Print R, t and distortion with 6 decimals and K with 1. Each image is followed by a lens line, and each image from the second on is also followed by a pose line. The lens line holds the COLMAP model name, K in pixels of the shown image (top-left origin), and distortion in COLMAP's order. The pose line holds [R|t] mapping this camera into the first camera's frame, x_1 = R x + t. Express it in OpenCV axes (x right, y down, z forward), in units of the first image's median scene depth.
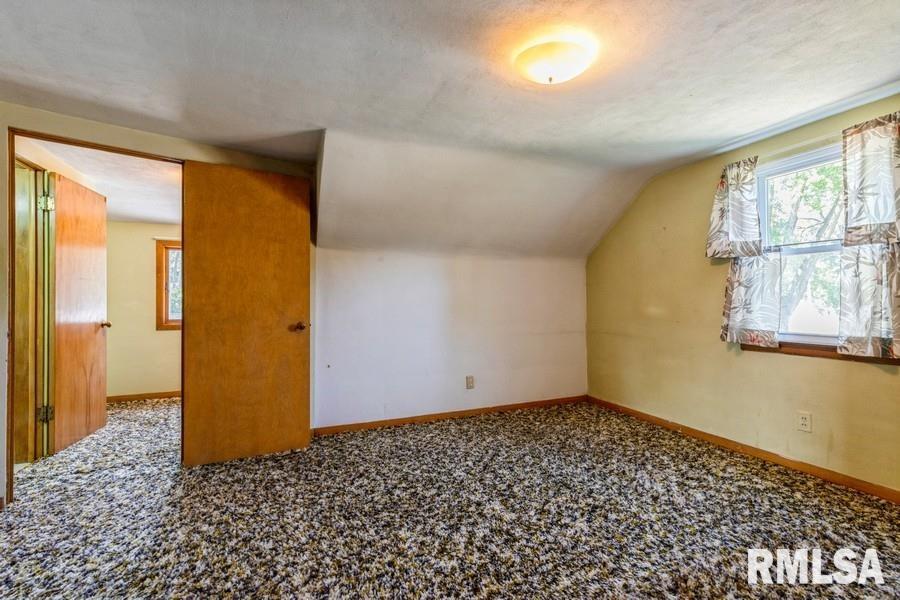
lens RADIAL K [[411.2, 0, 453.6], [0, 411.2, 301.3], [0, 0, 1]] dist [0.001965, 0.000125]
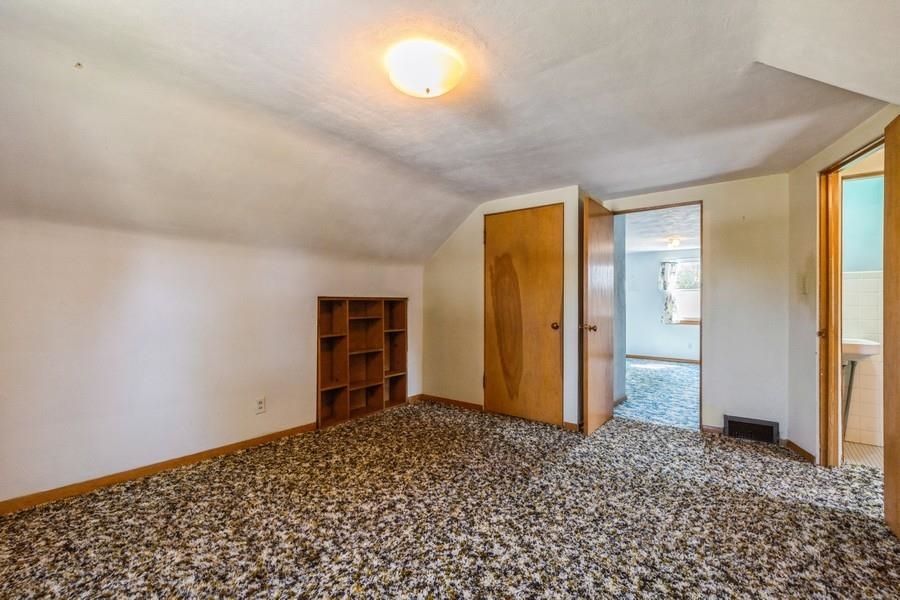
lens RADIAL K [[411.2, 0, 451.9], [0, 411.2, 301.0], [0, 0, 1]] dist [0.001965, 0.000125]
pose [[-0.877211, -0.004945, -0.480080, 0.638819], [-0.003478, 0.999986, -0.003944, -0.017157], [0.480093, -0.001790, -0.877216, 1.824151]]
